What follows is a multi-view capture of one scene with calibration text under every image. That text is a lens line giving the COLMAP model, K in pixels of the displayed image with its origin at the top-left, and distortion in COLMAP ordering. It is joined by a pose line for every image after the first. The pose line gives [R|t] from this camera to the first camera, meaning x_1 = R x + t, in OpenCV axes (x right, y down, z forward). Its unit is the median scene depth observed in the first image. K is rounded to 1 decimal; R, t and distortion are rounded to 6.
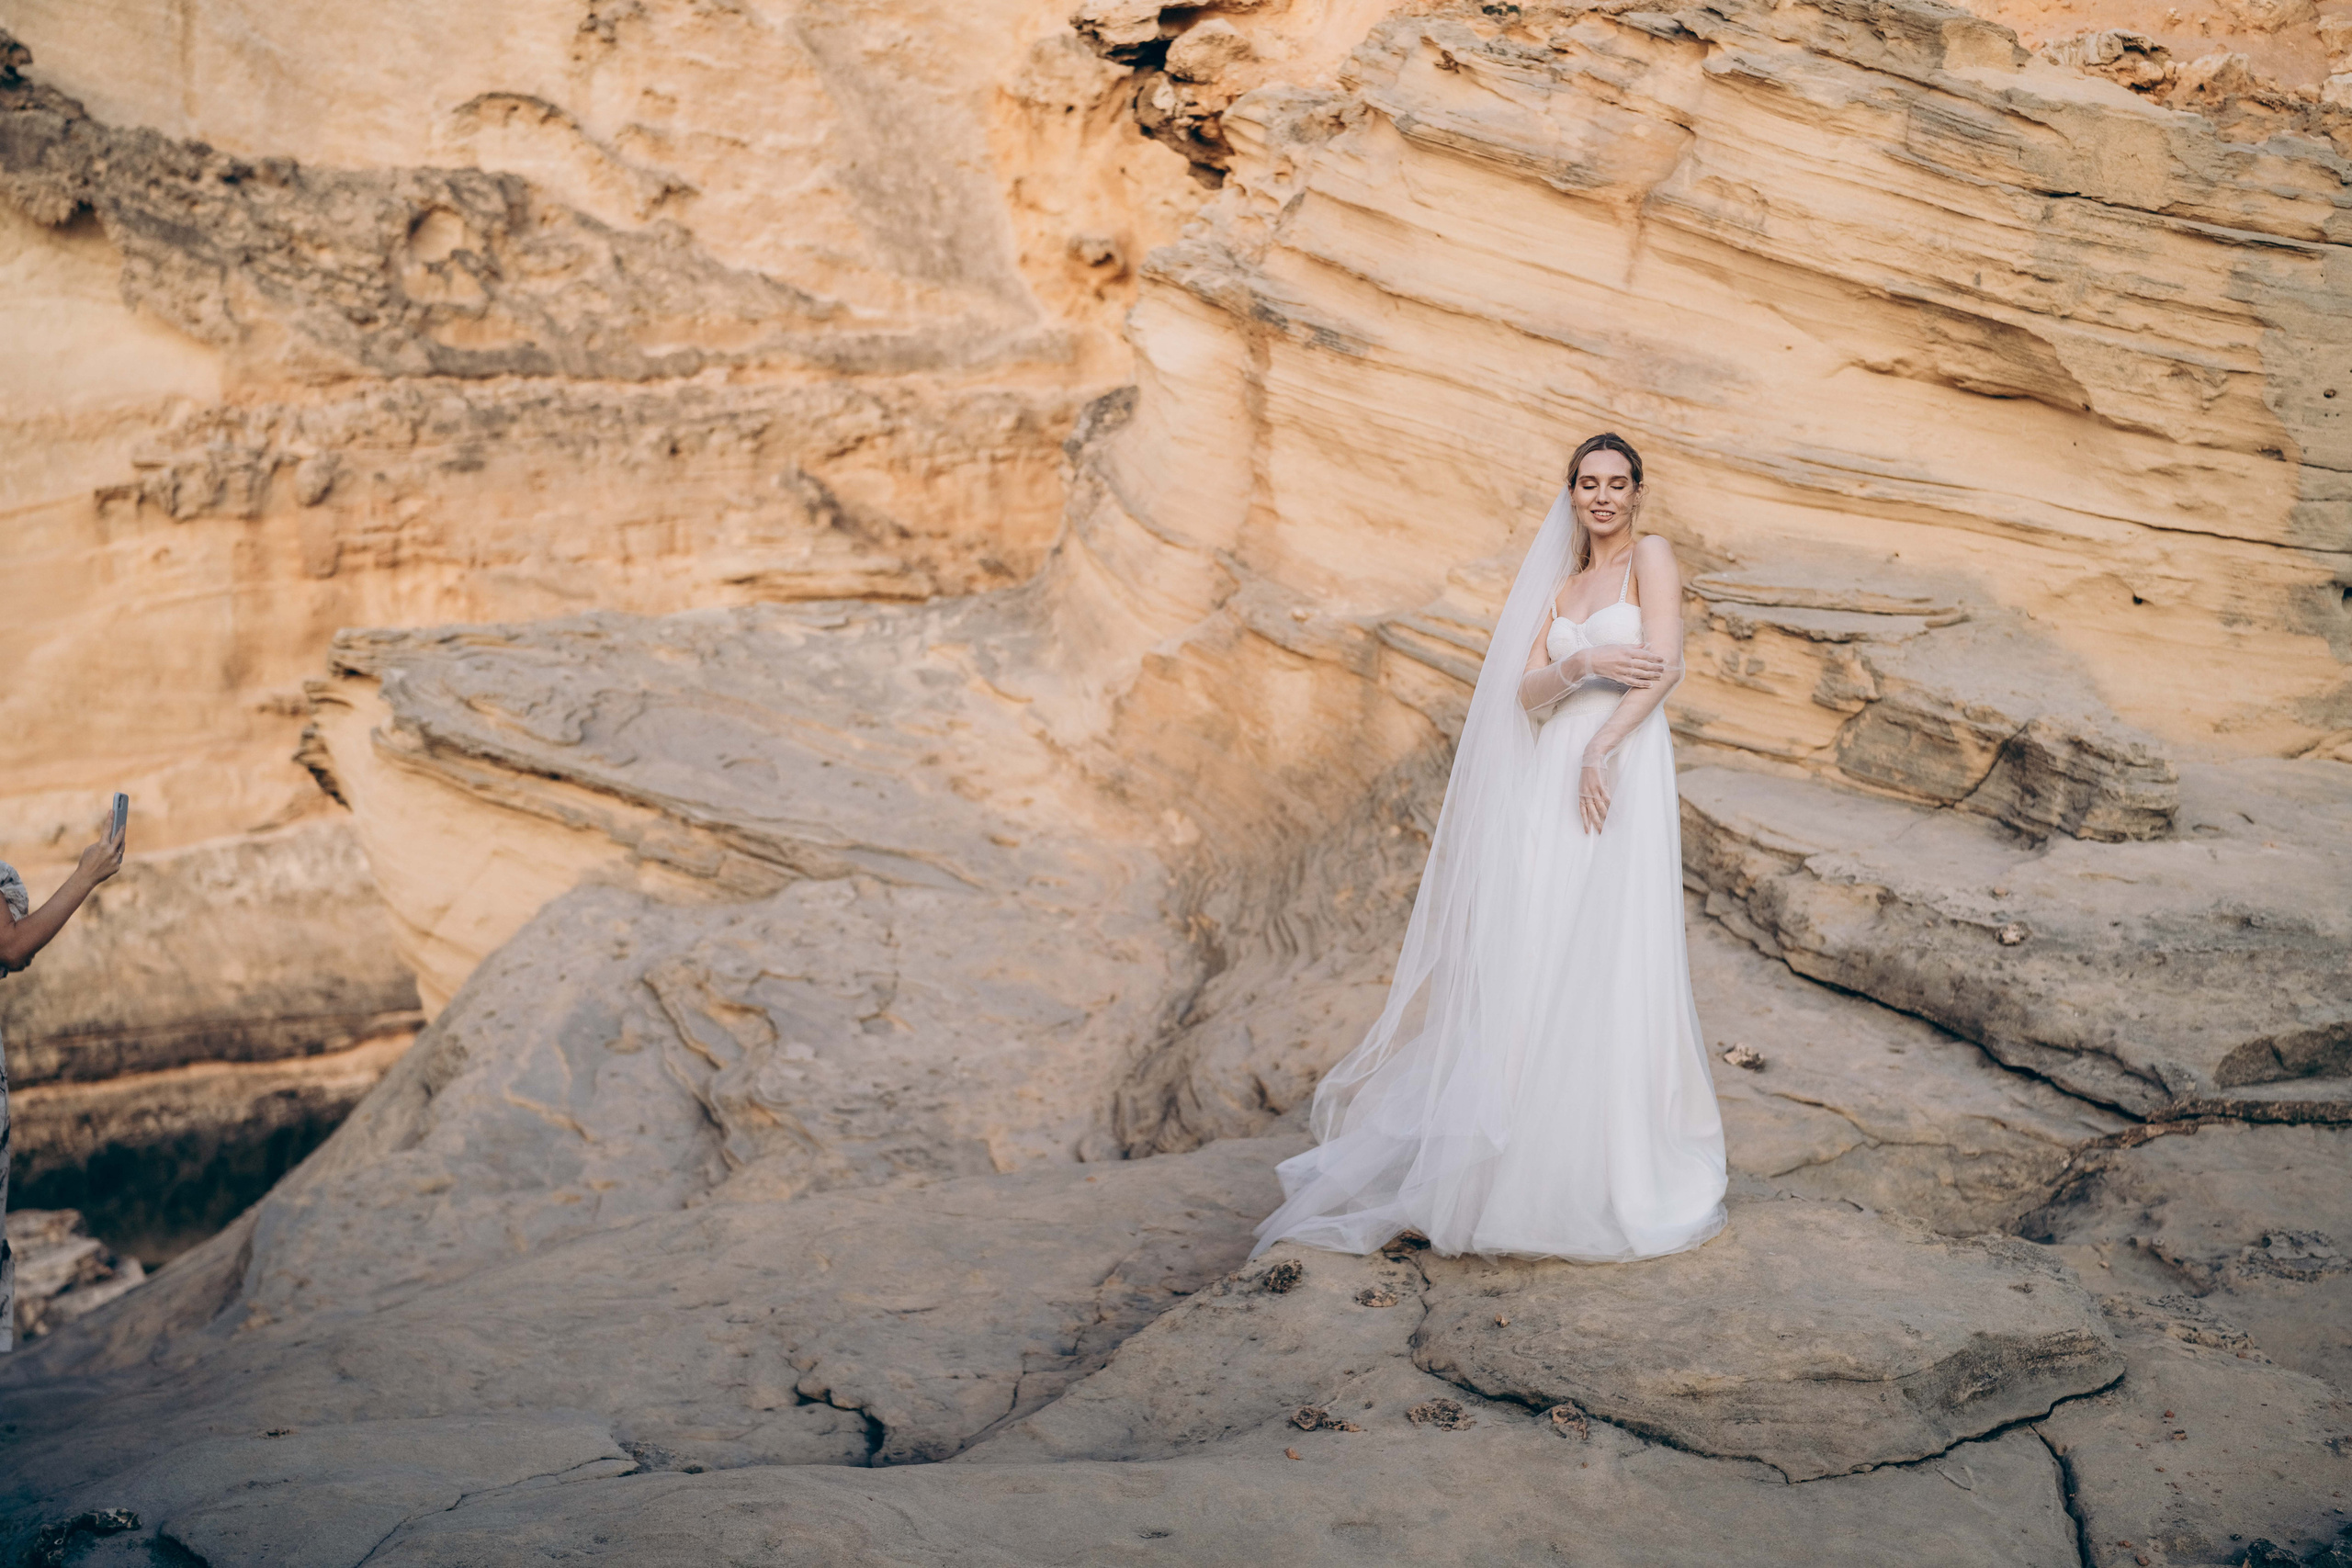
lens RADIAL K [[3436.2, 0, 1176.0], [0, 3436.2, 784.0], [0, 0, 1]] dist [0.128177, 0.009107]
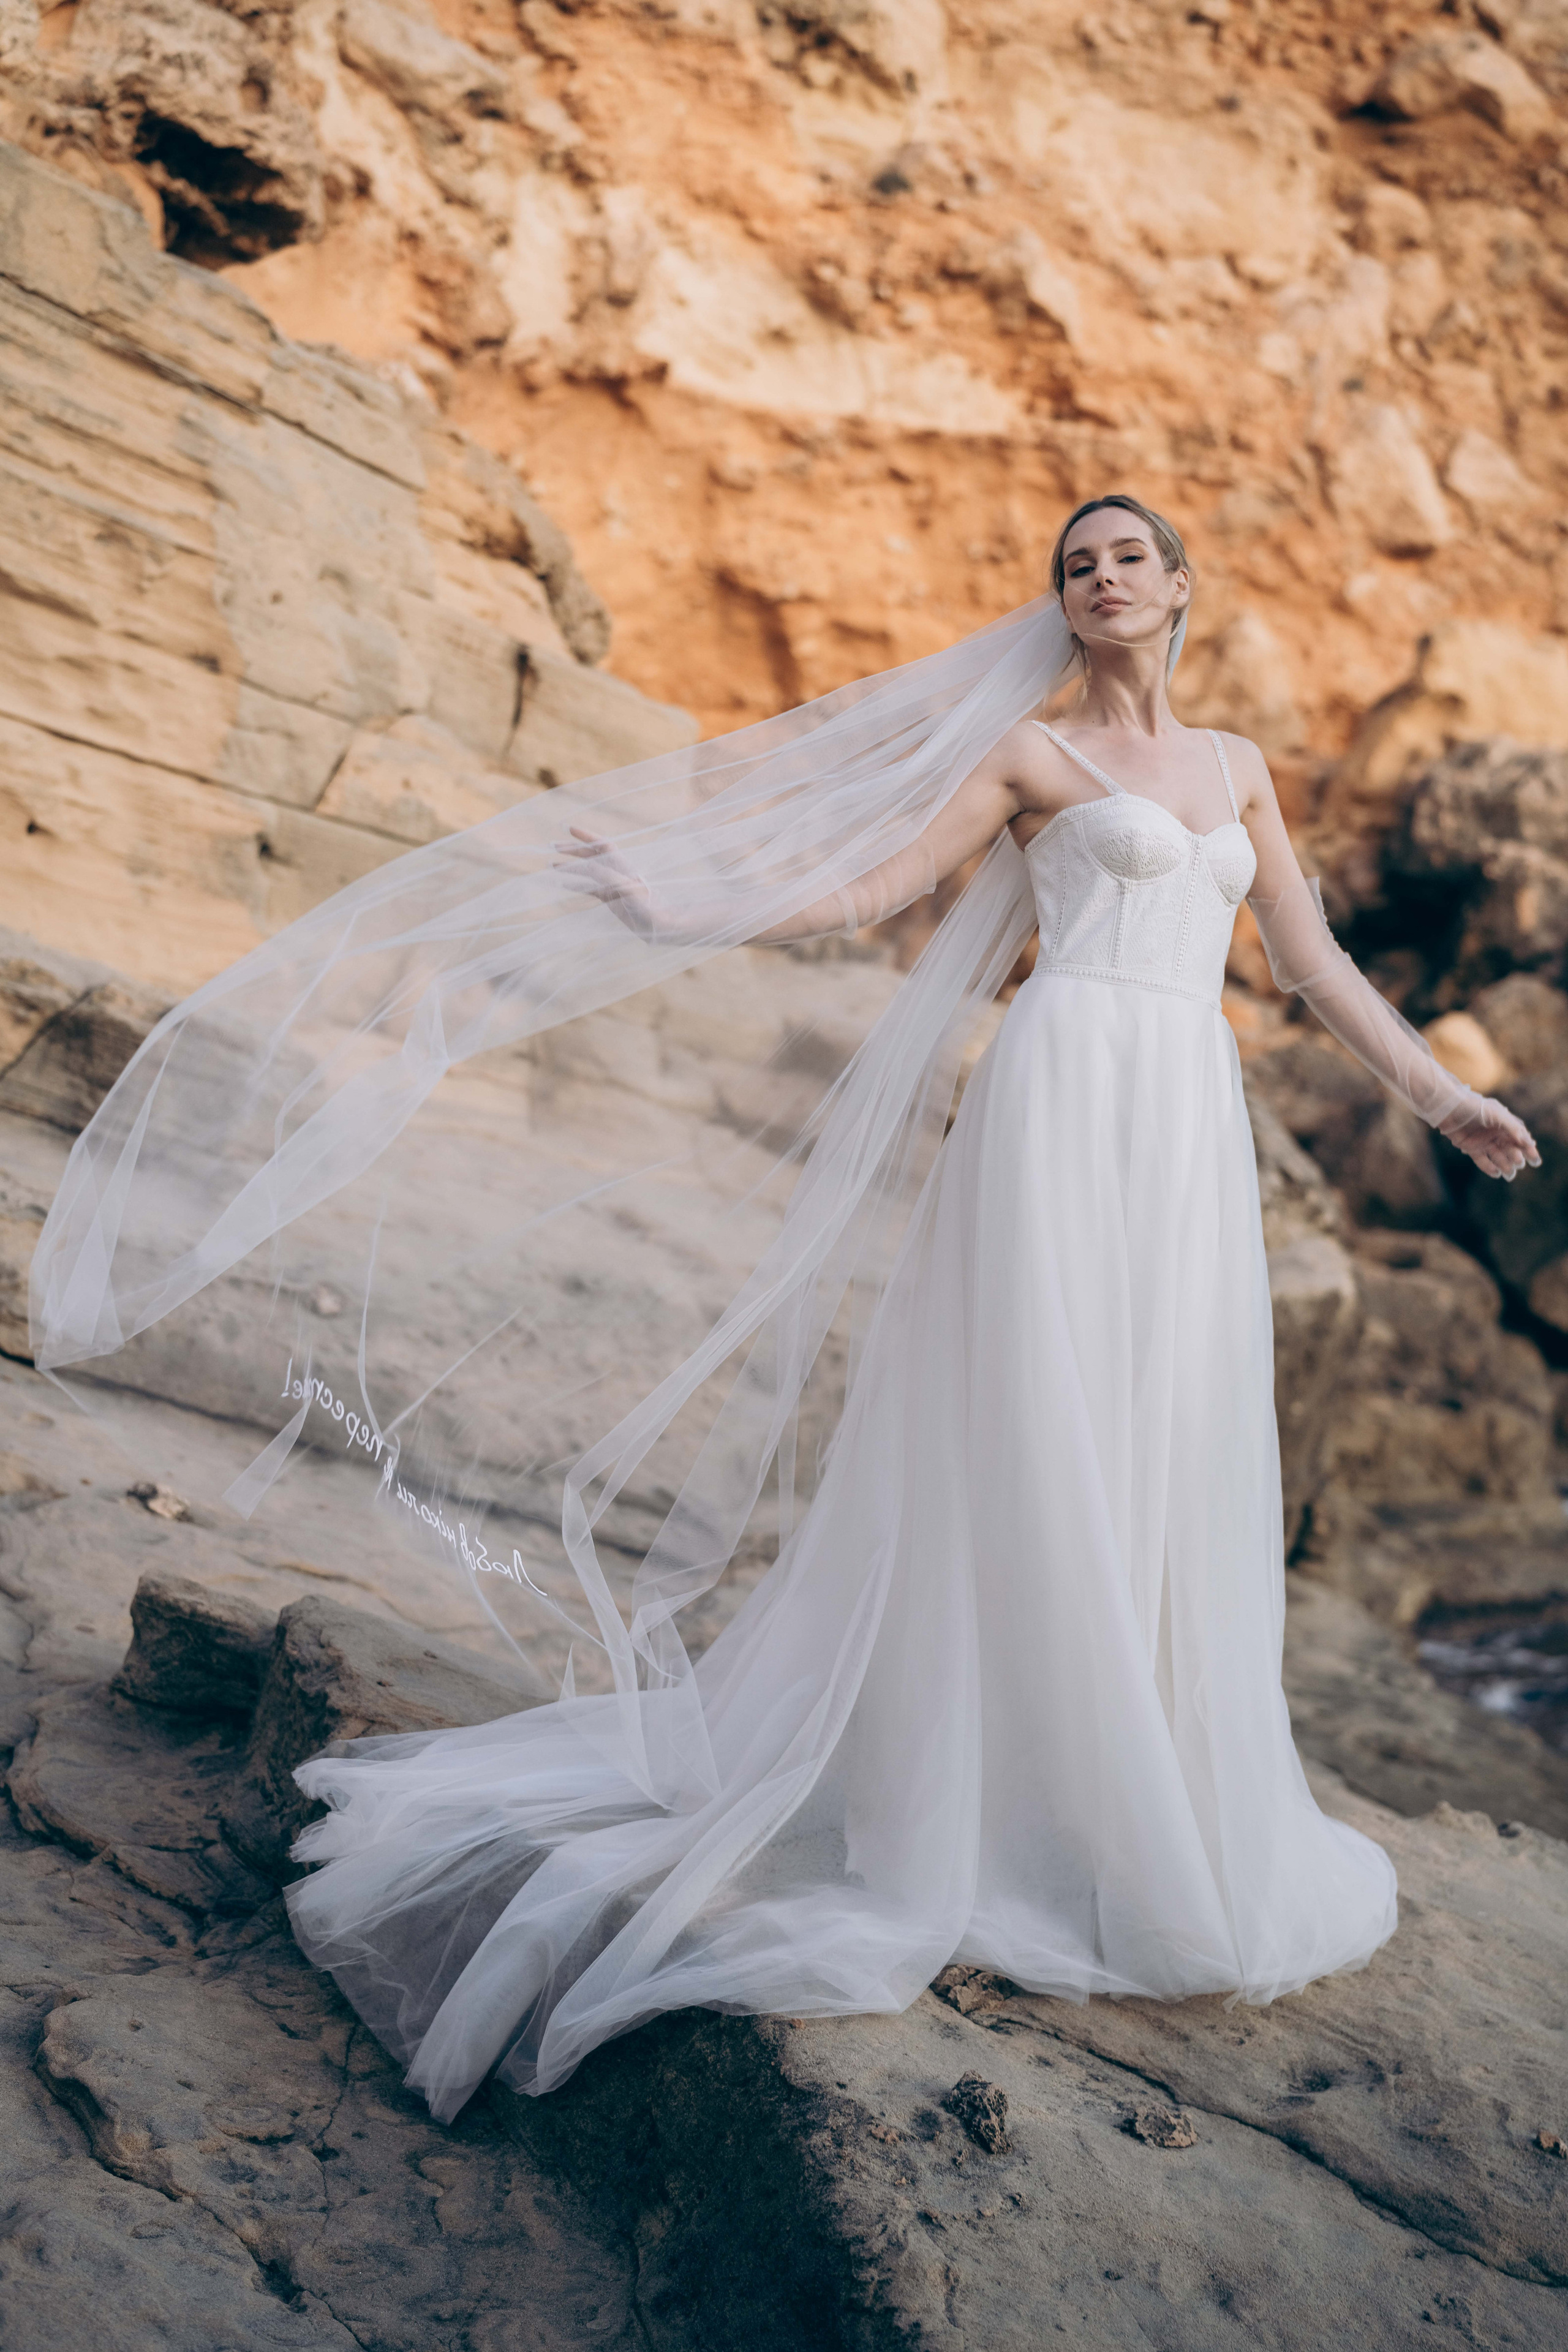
lens RADIAL K [[3436.6, 0, 784.0], [0, 3436.6, 1176.0], [0, 0, 1]] dist [0.128177, 0.009107]
pose [[0.650025, 0.030691, 0.759293, -0.188631], [-0.062568, 0.997953, 0.013226, 0.002290], [-0.757332, -0.056105, 0.650615, 0.387746]]
